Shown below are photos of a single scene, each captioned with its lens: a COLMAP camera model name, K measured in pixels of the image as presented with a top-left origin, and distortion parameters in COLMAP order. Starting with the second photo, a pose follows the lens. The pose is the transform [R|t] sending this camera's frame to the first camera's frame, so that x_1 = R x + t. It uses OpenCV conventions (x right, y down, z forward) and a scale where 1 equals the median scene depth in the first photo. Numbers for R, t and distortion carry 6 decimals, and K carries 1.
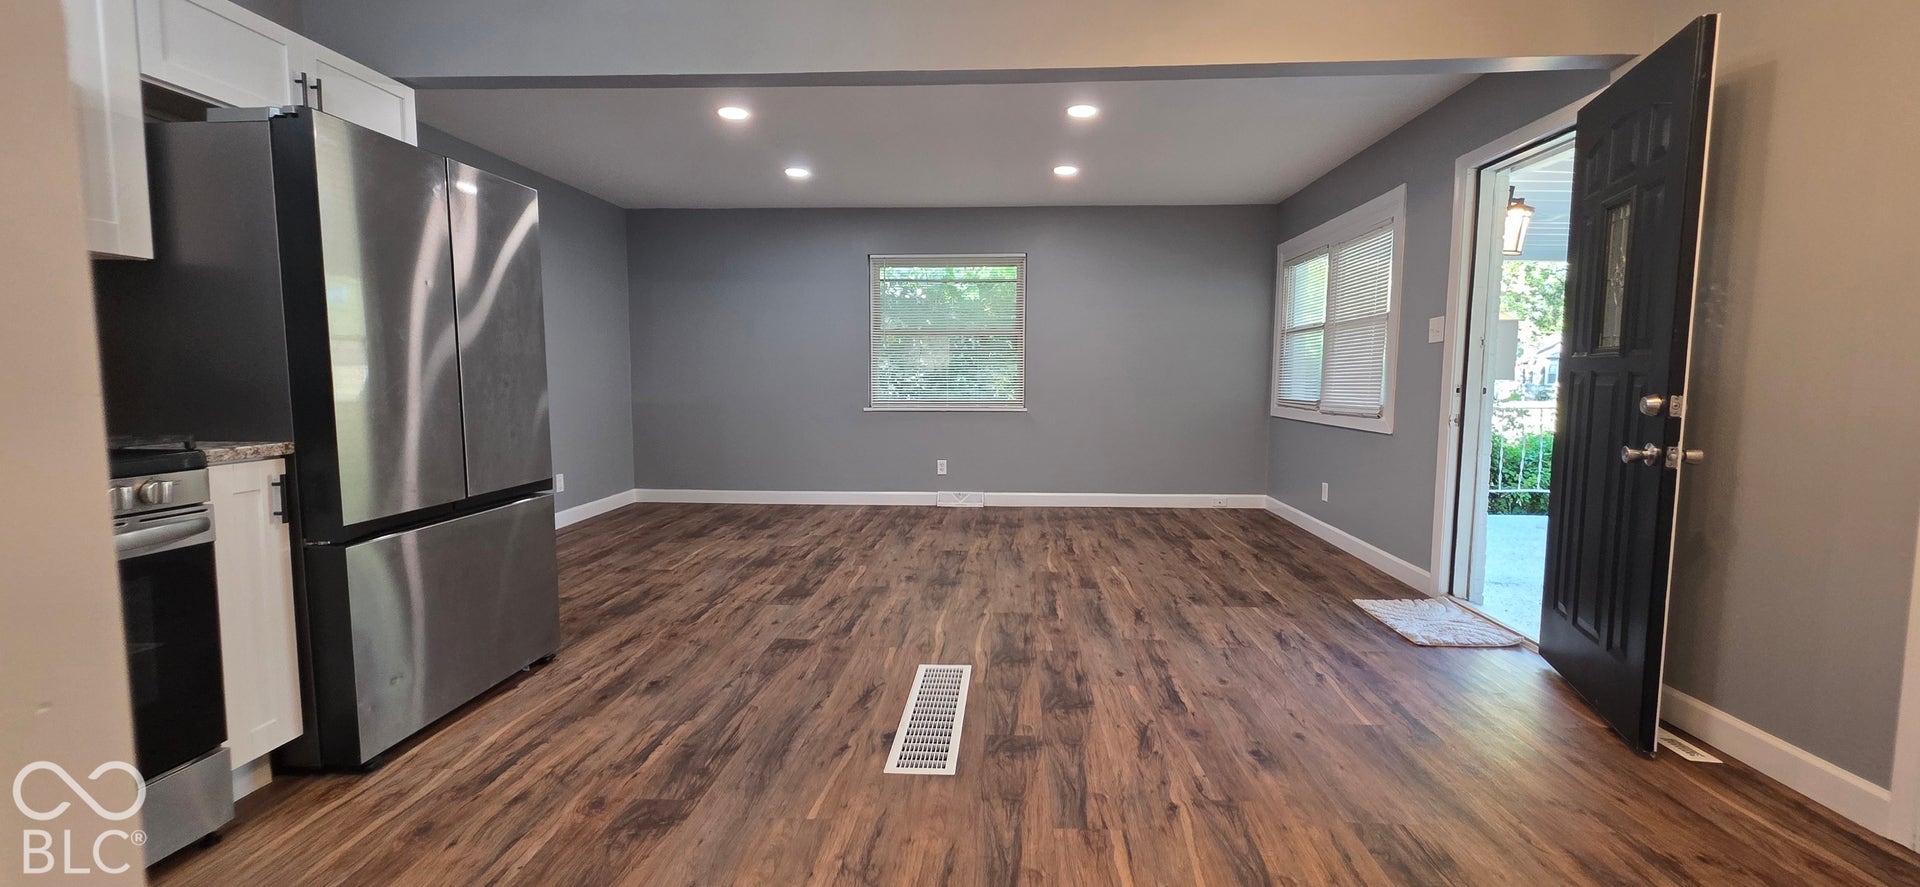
lens RADIAL K [[767.8, 0, 974.6], [0, 767.8, 437.7], [0, 0, 1]] dist [0.002084, -0.000269]
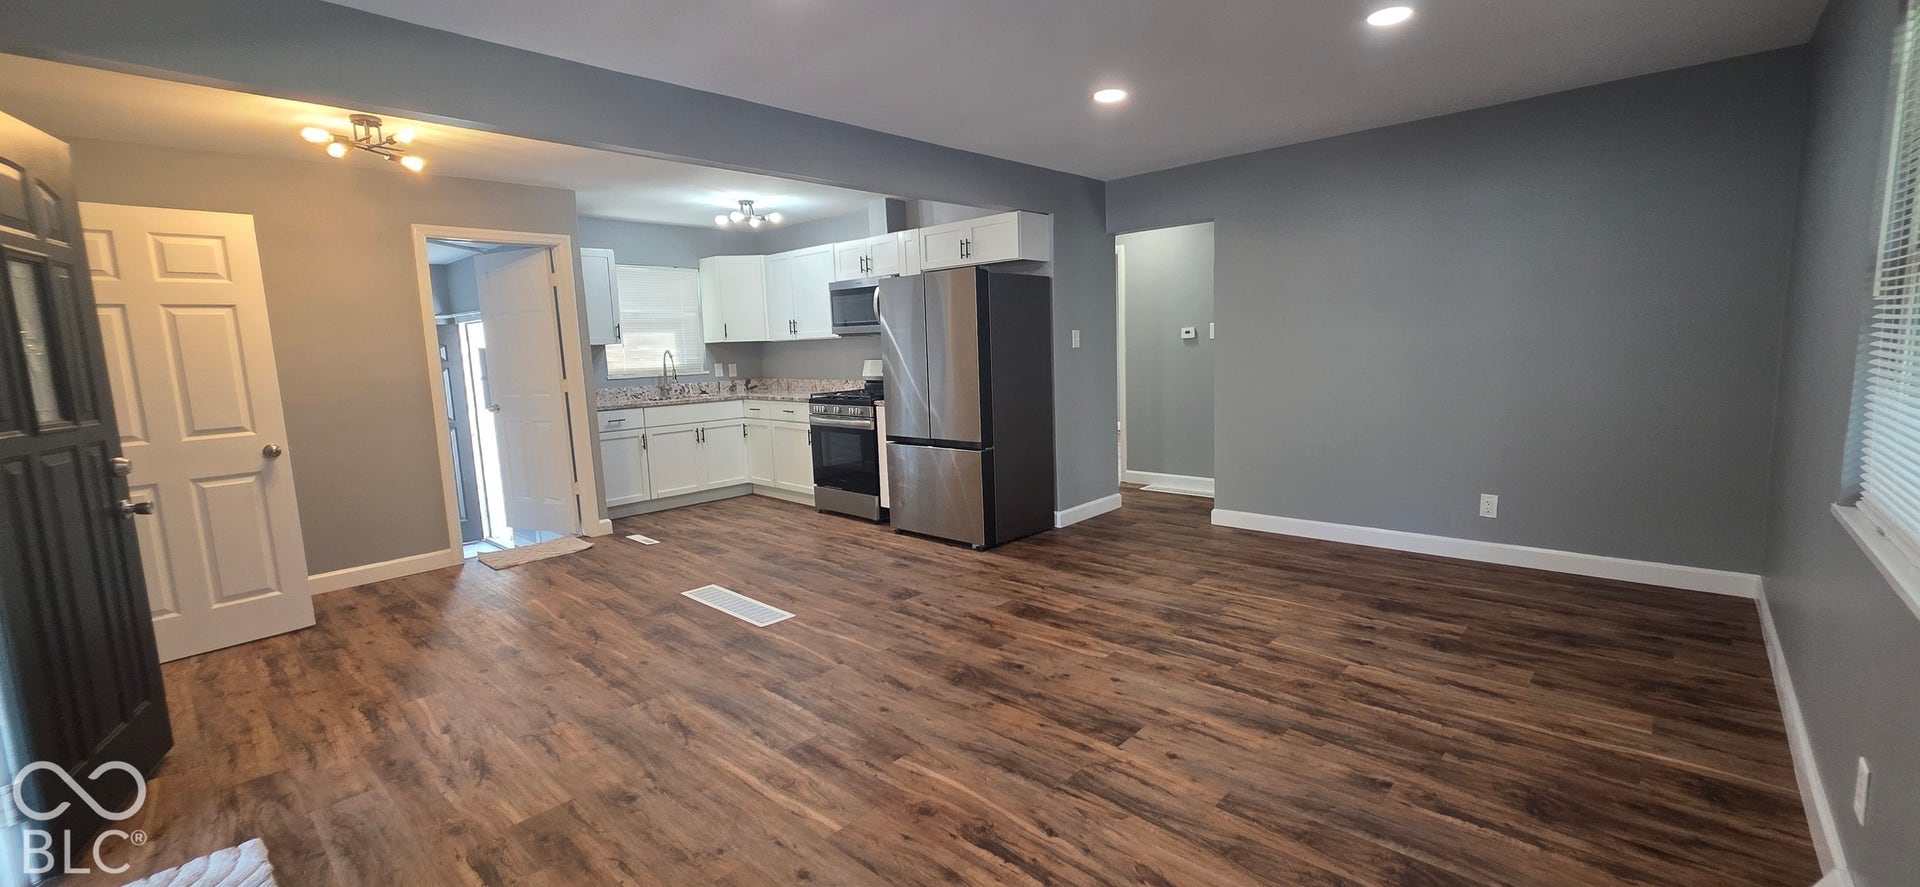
lens RADIAL K [[767.8, 0, 974.6], [0, 767.8, 437.7], [0, 0, 1]] dist [0.002084, -0.000269]
pose [[-0.634026, 0.117171, -0.764383, 0.701481], [-0.029264, 0.984111, 0.175126, -0.242124], [0.772758, 0.133403, -0.620523, 2.005589]]
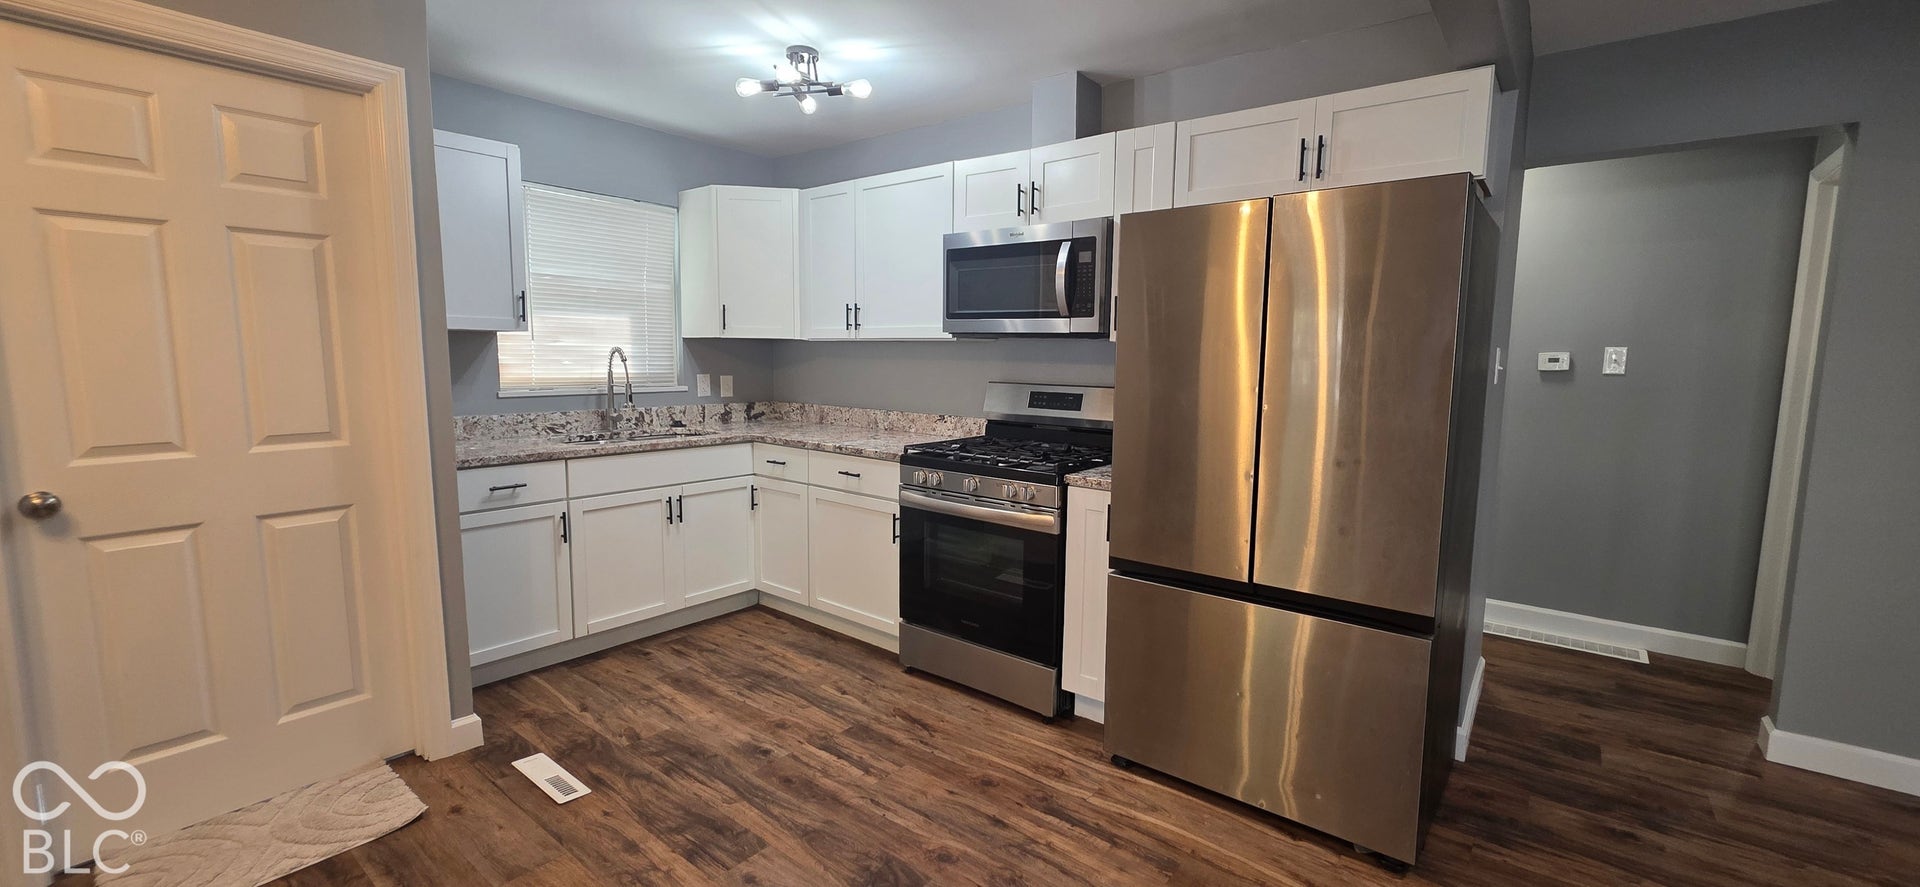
lens RADIAL K [[767.8, 0, 974.6], [0, 767.8, 437.7], [0, 0, 1]] dist [0.002084, -0.000269]
pose [[-0.574665, 0.083200, -0.814149, 0.192831], [-0.080823, 0.984186, 0.157626, -0.169868], [0.814388, 0.156384, -0.558853, 1.029454]]
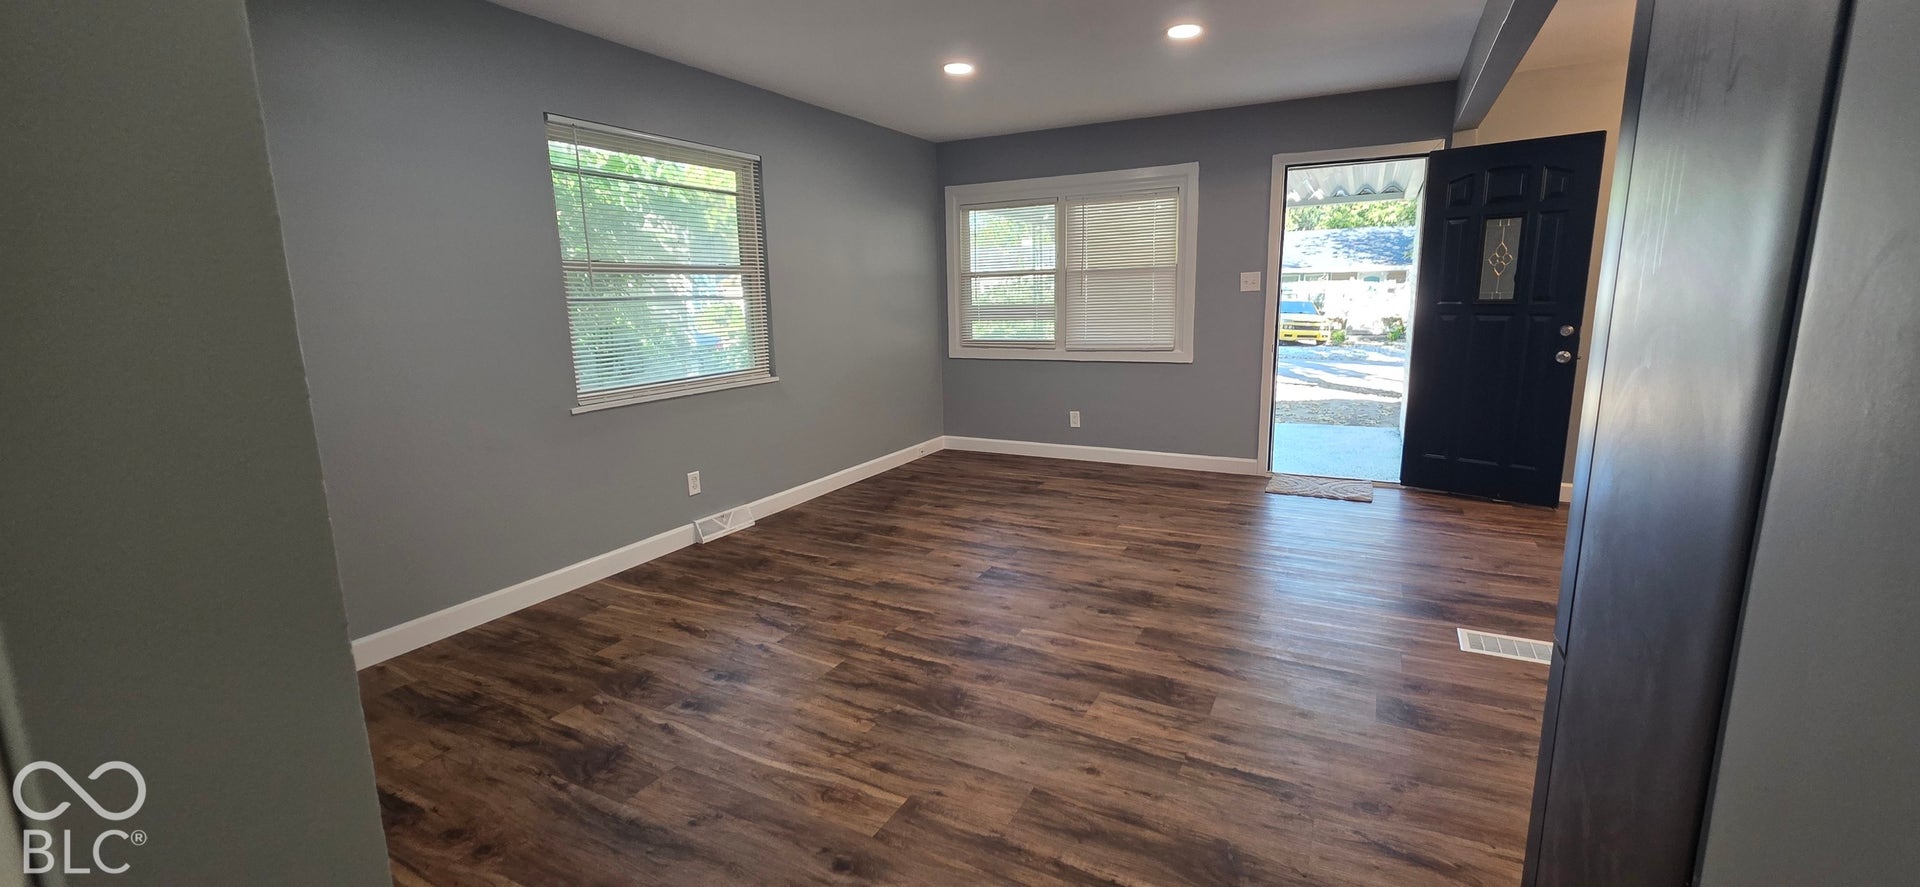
lens RADIAL K [[767.8, 0, 974.6], [0, 767.8, 437.7], [0, 0, 1]] dist [0.002084, -0.000269]
pose [[0.417199, -0.178874, 0.891038, -1.111529], [0.095790, 0.983633, 0.152612, -0.160788], [-0.903753, 0.021683, 0.427505, 1.127037]]
